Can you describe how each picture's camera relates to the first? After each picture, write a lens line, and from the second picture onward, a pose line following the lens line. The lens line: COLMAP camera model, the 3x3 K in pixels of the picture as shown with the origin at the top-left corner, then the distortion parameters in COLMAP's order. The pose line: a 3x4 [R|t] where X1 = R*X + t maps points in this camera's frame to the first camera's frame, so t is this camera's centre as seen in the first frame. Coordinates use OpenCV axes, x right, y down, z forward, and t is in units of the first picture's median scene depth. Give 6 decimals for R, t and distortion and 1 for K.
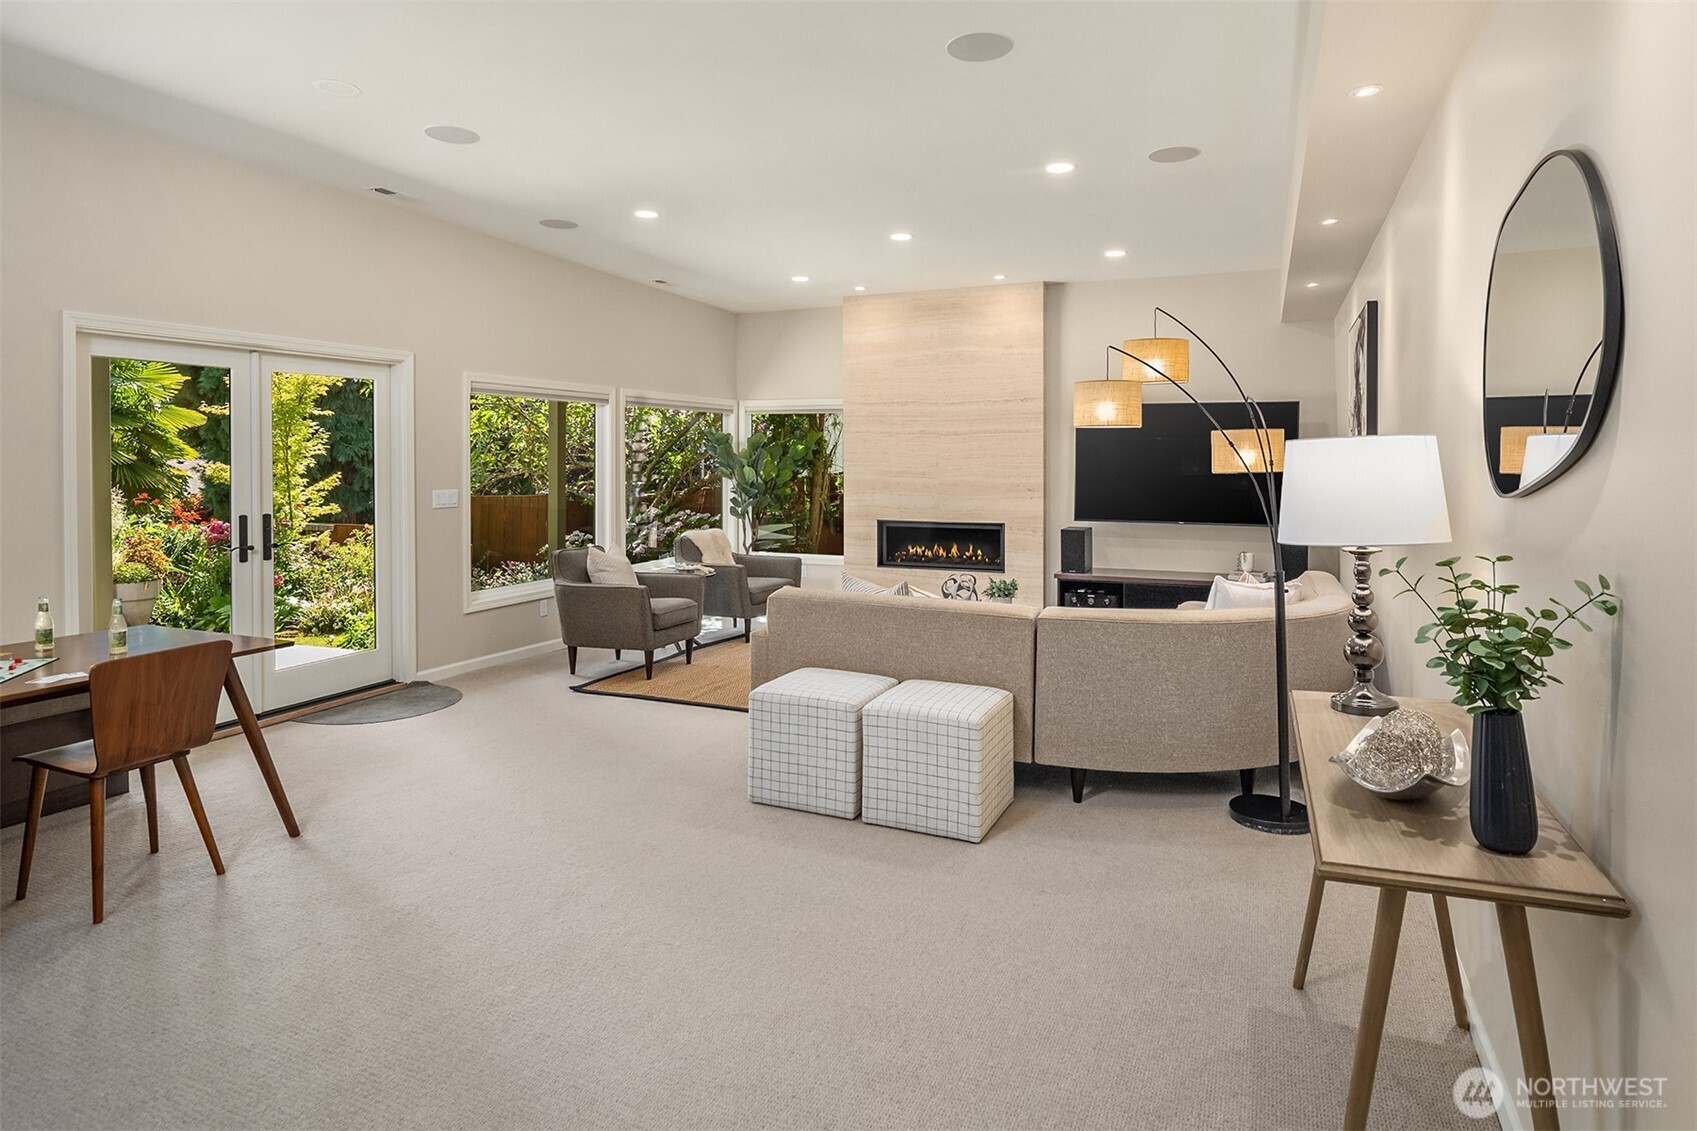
lens RADIAL K [[961.7, 0, 847.4], [0, 961.7, 466.8], [0, 0, 1]] dist [-0.002815, -0.000275]
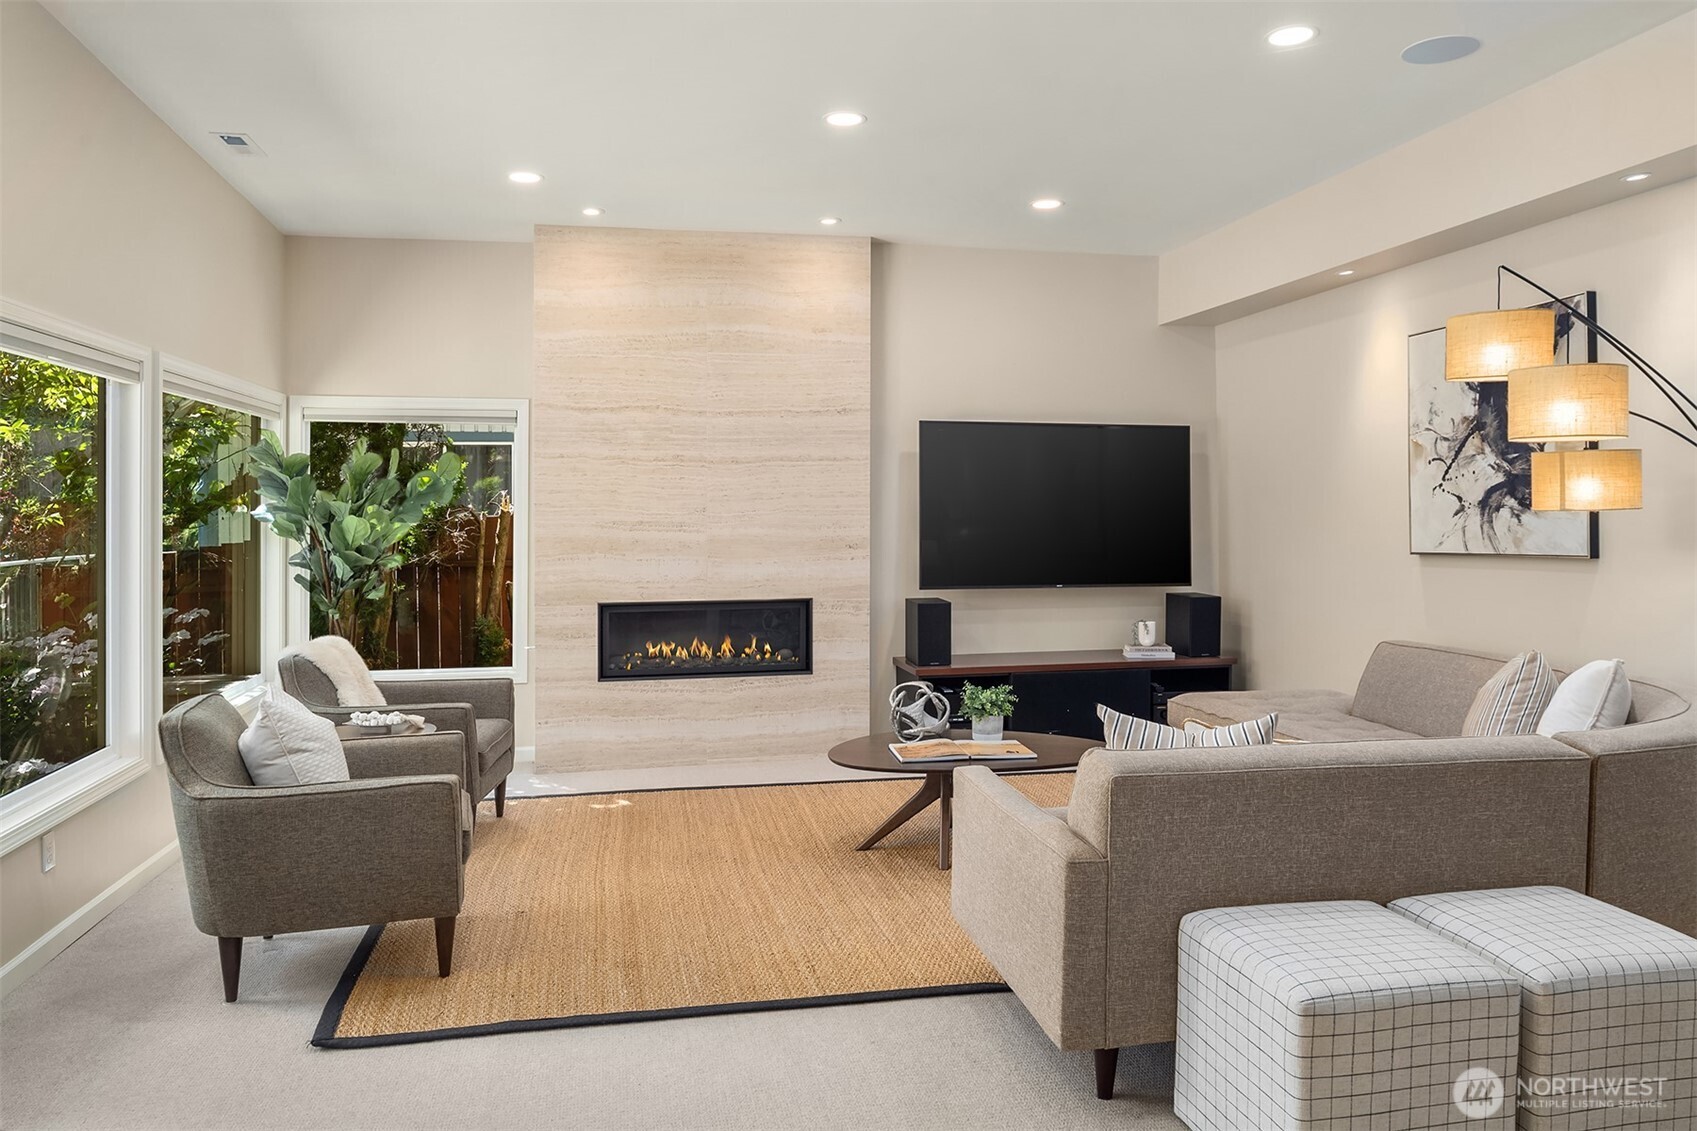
lens RADIAL K [[1193.9, 0, 846.9], [0, 1193.9, 503.6], [0, 0, 1]] dist [-0.021952, -0.003443]
pose [[0.816136, -0.001885, 0.577856, -0.284441], [0.009722, 0.999898, -0.010468, 0.002634], [-0.577778, 0.014161, 0.816071, 0.318185]]
